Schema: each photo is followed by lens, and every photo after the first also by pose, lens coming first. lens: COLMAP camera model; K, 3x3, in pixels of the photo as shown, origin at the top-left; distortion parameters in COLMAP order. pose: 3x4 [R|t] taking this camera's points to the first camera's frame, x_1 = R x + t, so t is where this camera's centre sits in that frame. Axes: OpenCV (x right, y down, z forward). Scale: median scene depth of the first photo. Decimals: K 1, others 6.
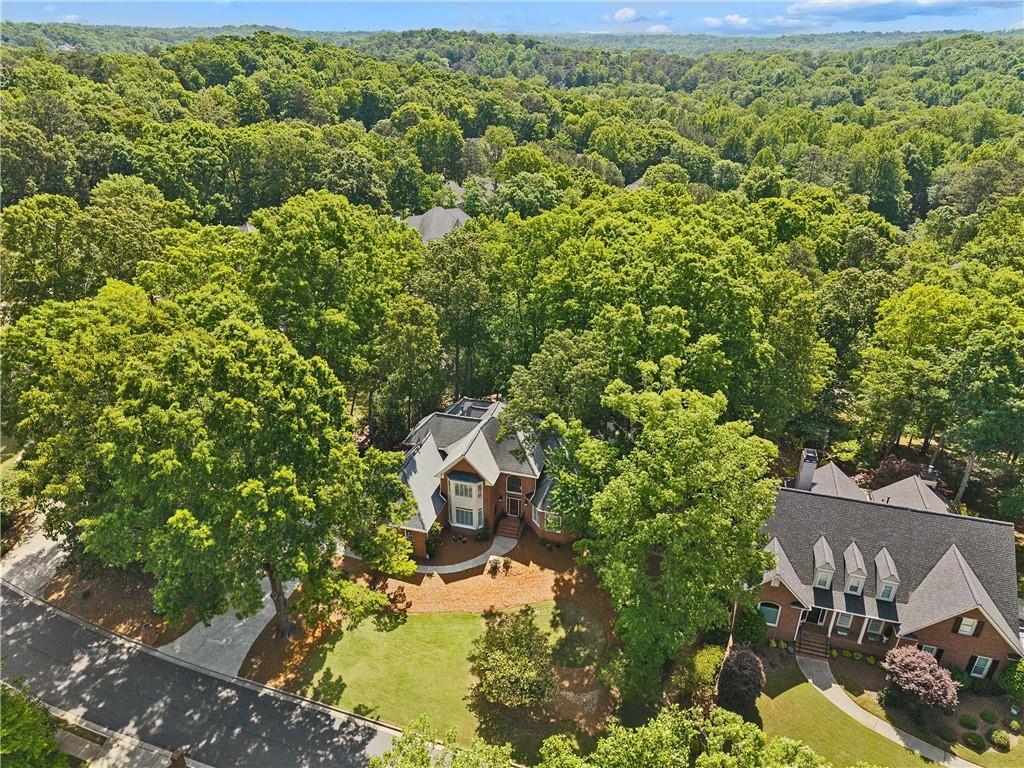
lens RADIAL K [[706.9, 0, 514.3], [0, 706.9, 363.3], [0, 0, 1]] dist [0.021784, -0.000806]
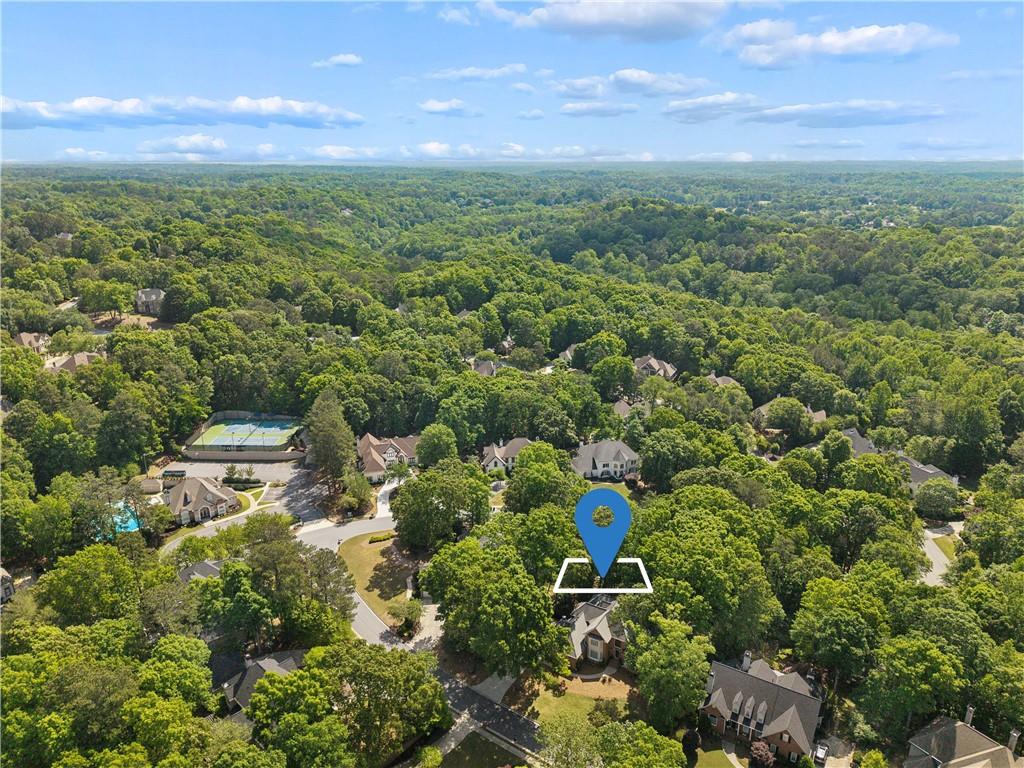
lens RADIAL K [[692.1, 0, 512.0], [0, 692.1, 384.0], [0, 0, 1]] dist [0.005567, 0.001042]
pose [[0.962266, 0.077844, -0.260738, 0.220107], [-0.110995, 0.987155, -0.114914, -0.414530], [0.248444, 0.139518, 0.958546, -1.538167]]
